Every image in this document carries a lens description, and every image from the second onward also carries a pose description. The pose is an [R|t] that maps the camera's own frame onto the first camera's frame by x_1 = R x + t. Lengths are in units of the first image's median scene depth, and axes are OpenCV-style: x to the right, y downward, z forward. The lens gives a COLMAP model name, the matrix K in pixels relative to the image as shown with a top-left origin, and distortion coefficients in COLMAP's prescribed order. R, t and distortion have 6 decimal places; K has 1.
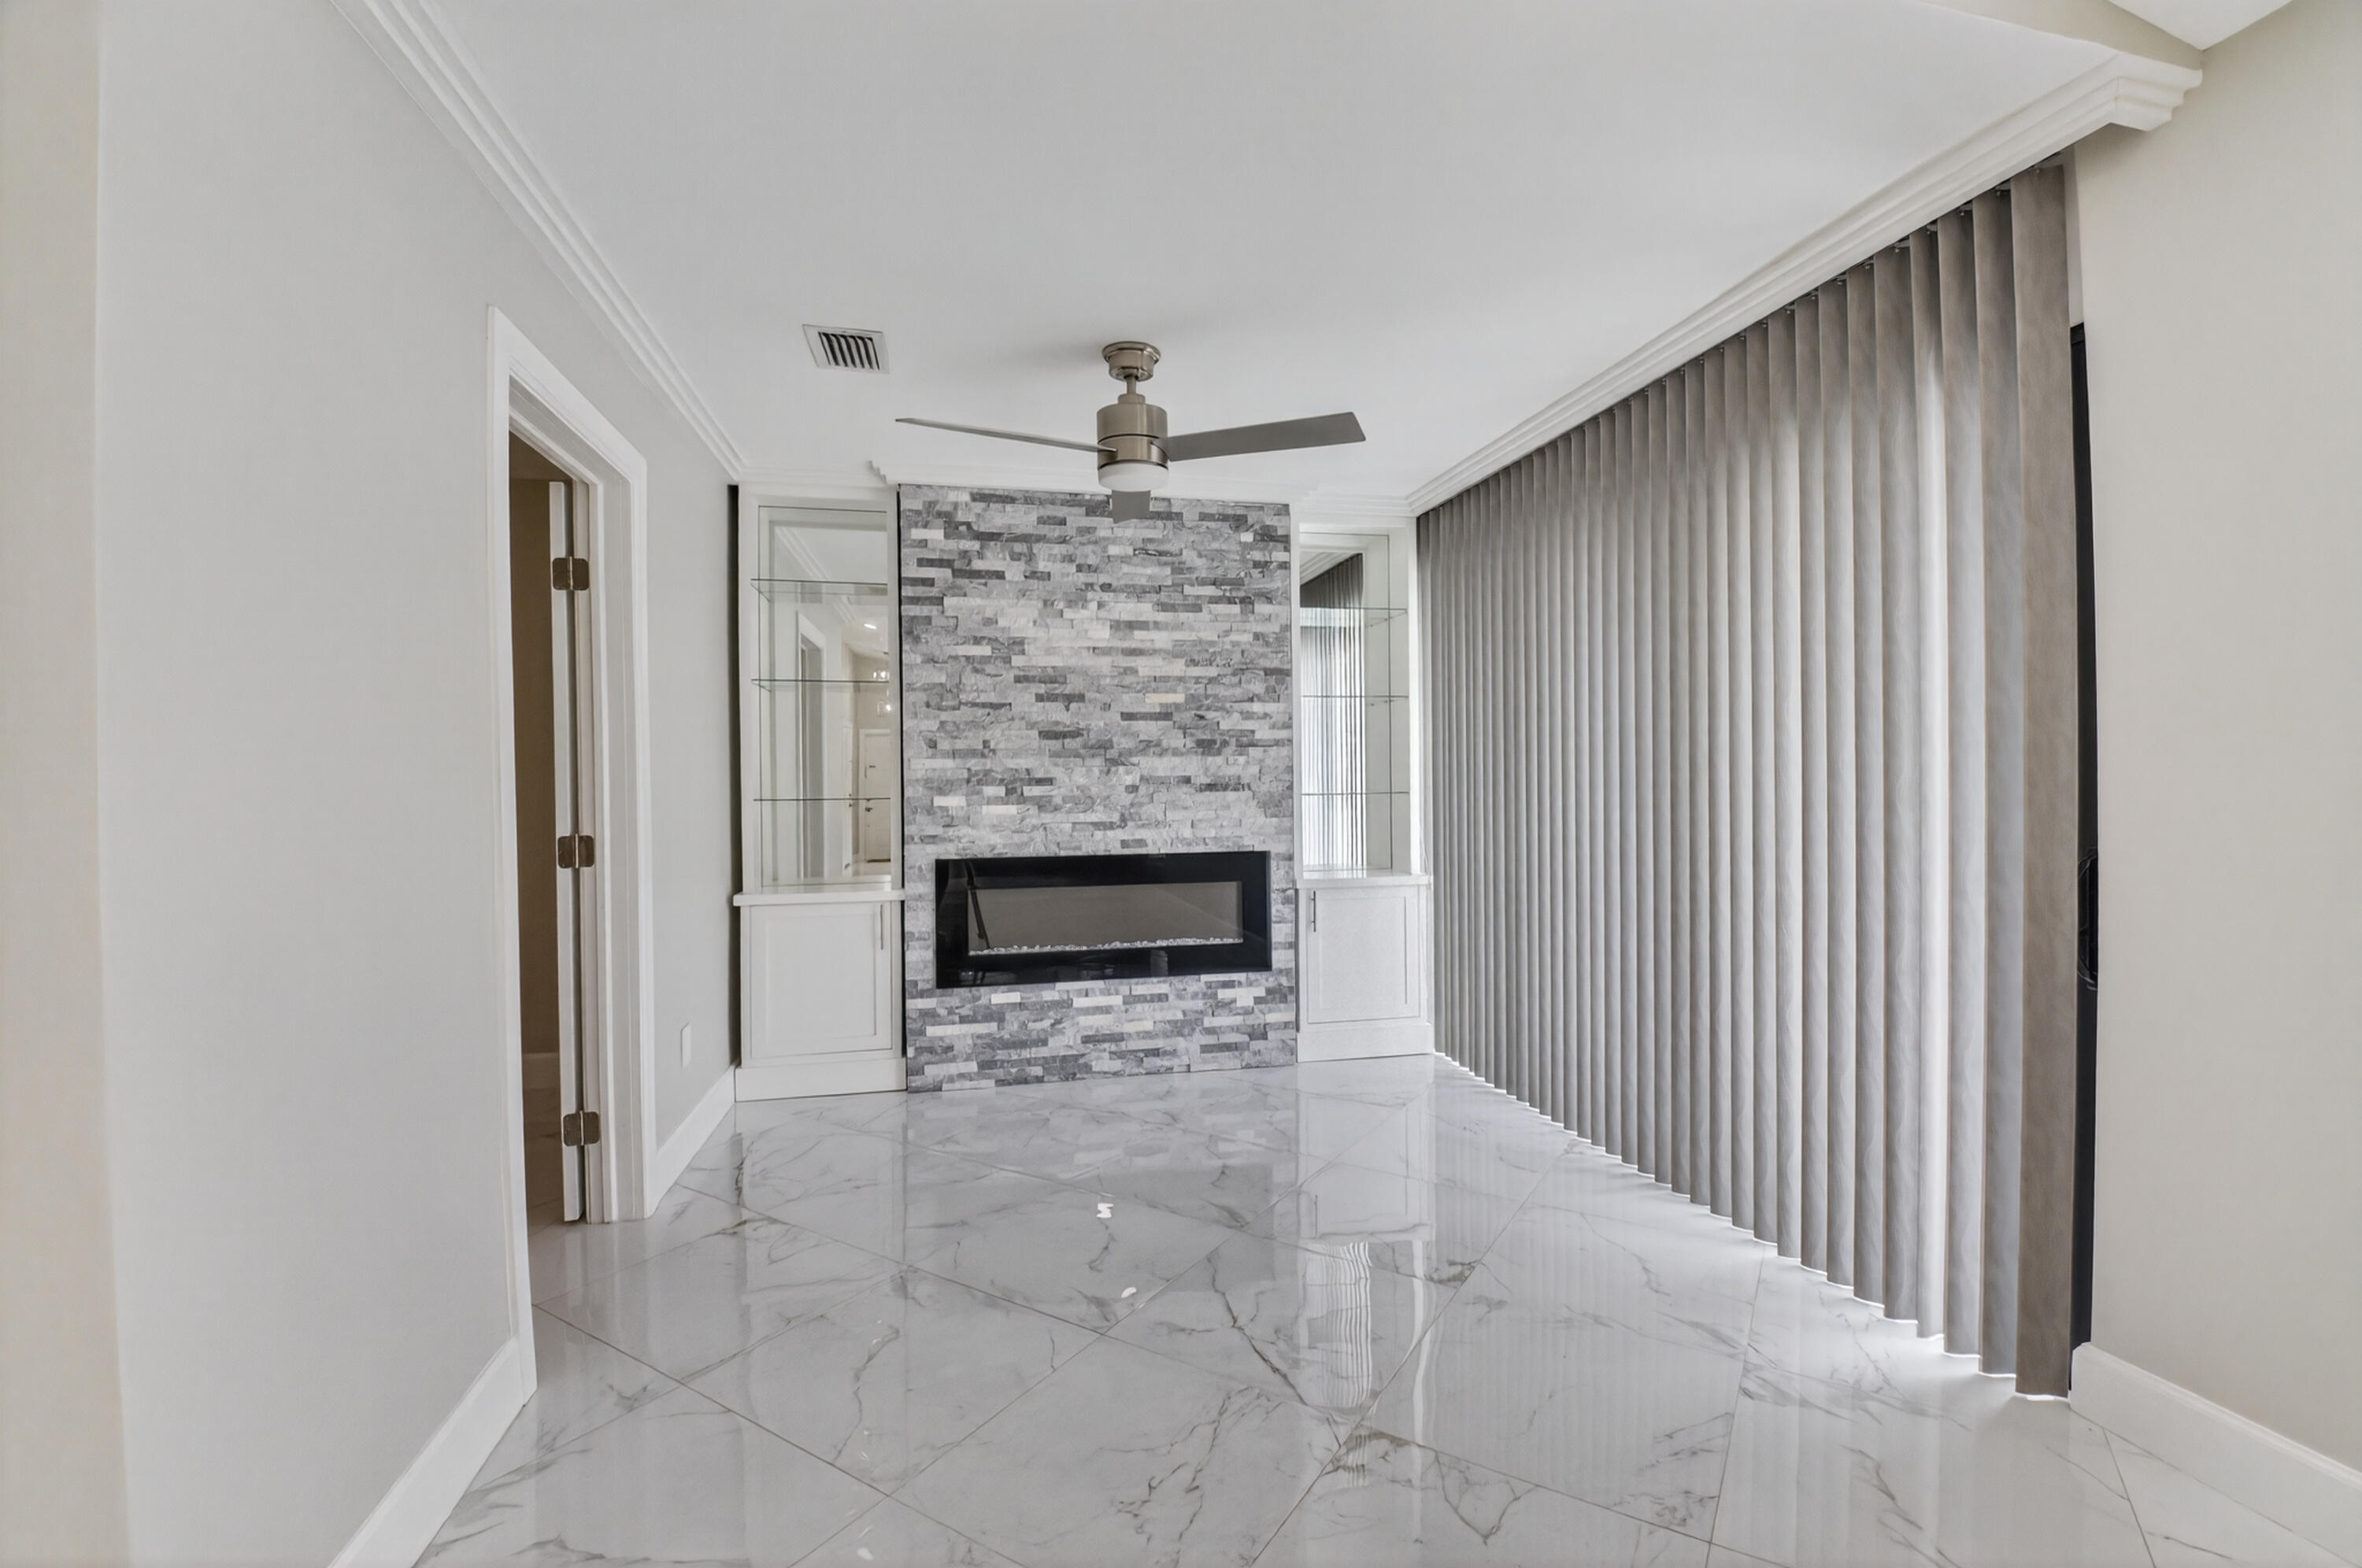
lens RADIAL K [[1041.7, 0, 1176.5], [0, 1041.7, 779.5], [0, 0, 1]] dist [0.001926, -0.014900]
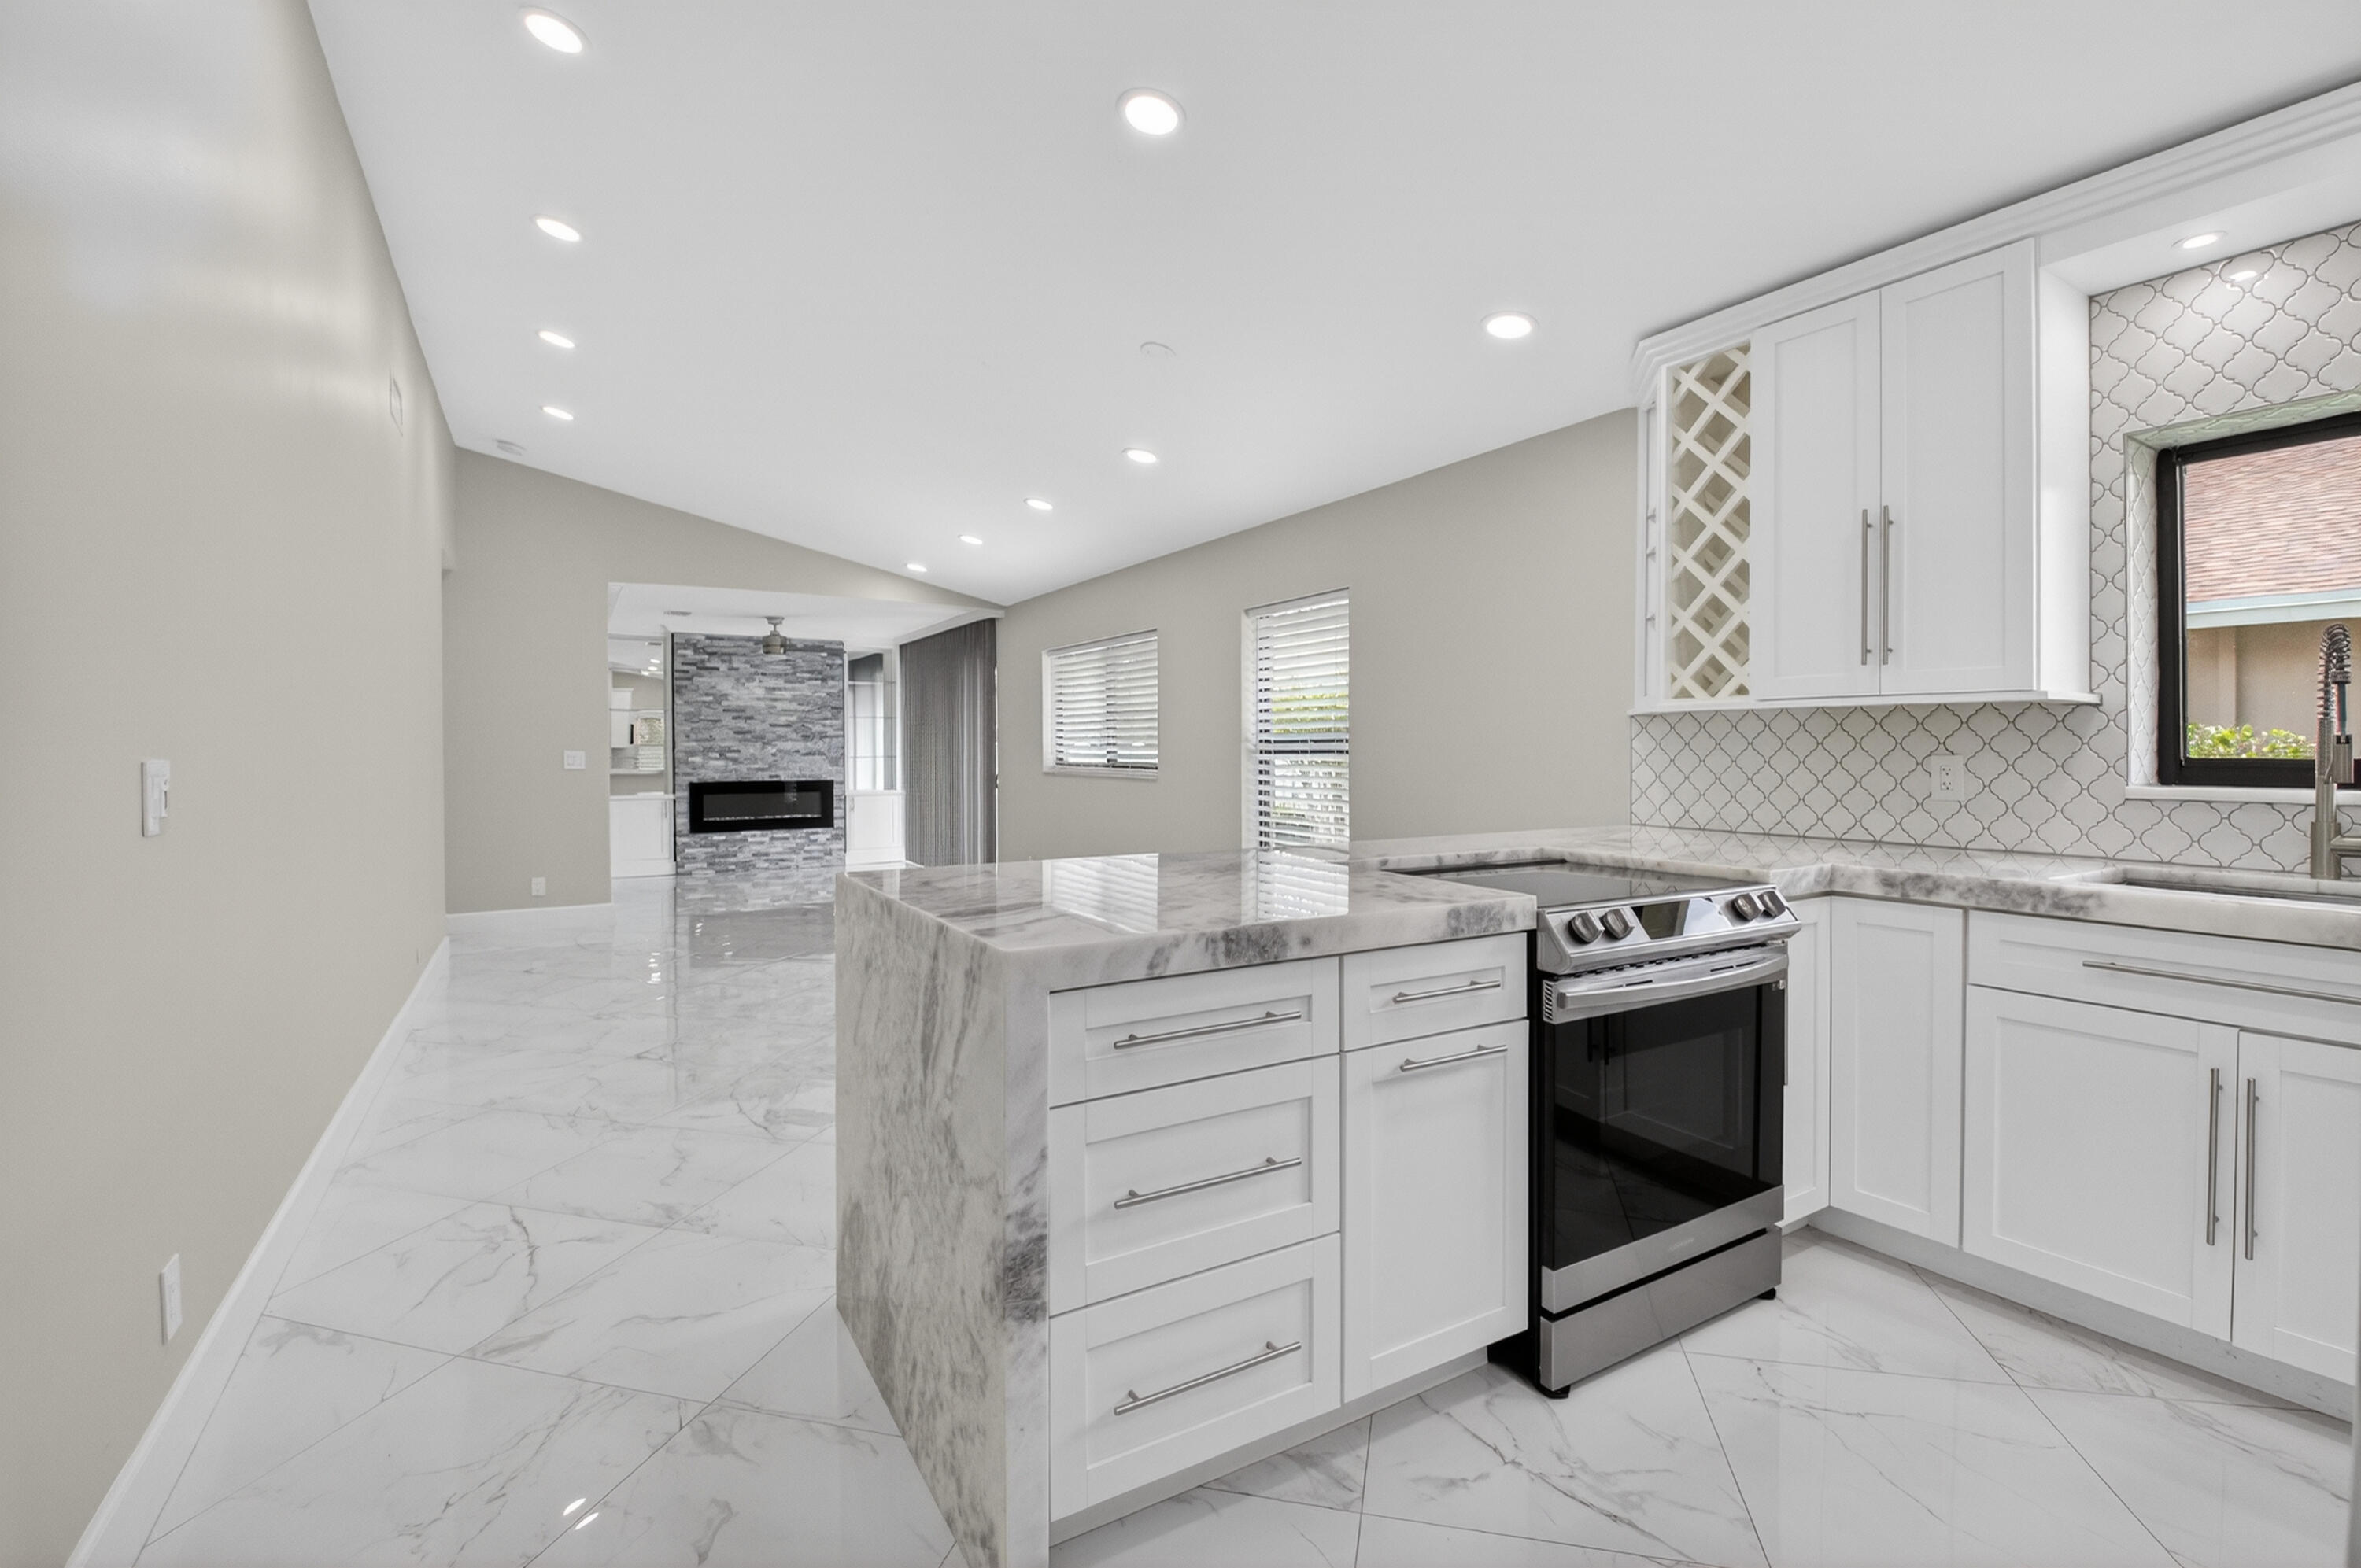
lens RADIAL K [[1041.2, 0, 1187.6], [0, 1041.2, 757.0], [0, 0, 1]] dist [0.001926, -0.014900]
pose [[0.949101, 0.005339, 0.314925, 0.112749], [-0.008062, 0.999941, 0.007345, -0.011423], [-0.314867, -0.009510, 0.949088, -1.684210]]
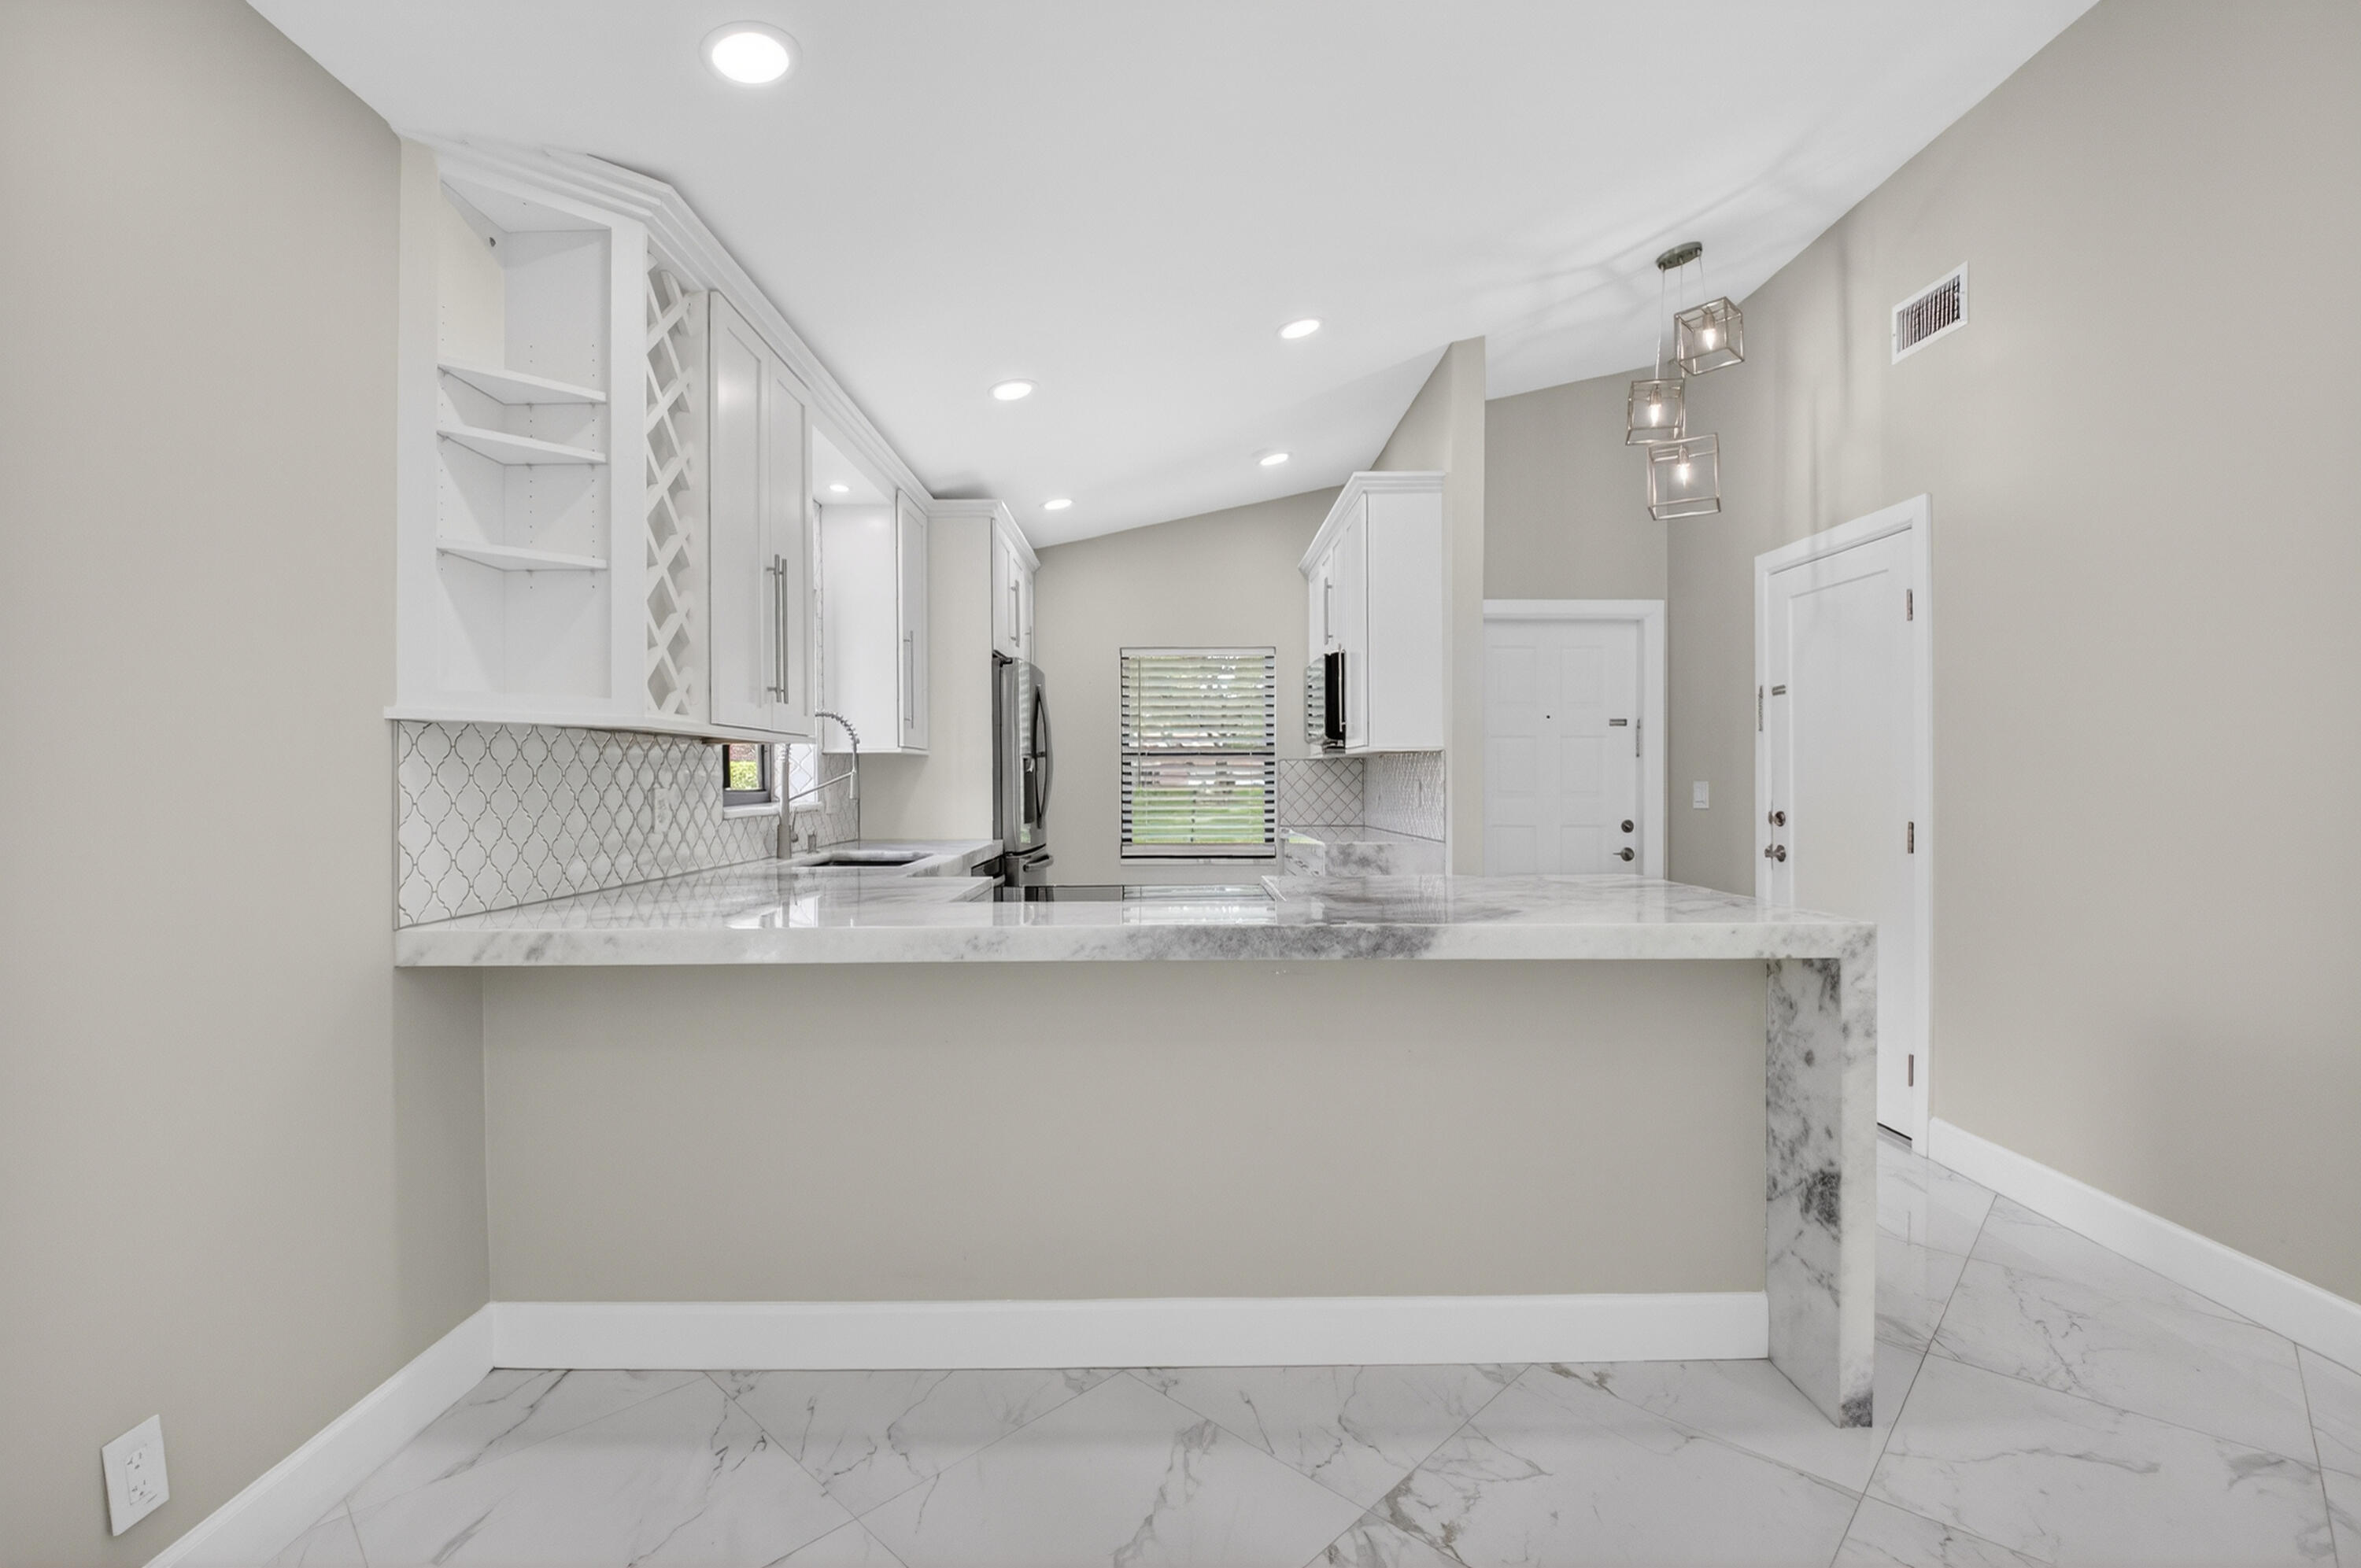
lens RADIAL K [[1041.2, 0, 1177.5], [0, 1041.2, 780.0], [0, 0, 1]] dist [0.001926, -0.014900]
pose [[-0.977865, 0.012332, 0.208875, 0.313145], [0.012264, 0.999923, -0.001625, -0.011536], [-0.208879, 0.000973, -0.977941, -0.605375]]
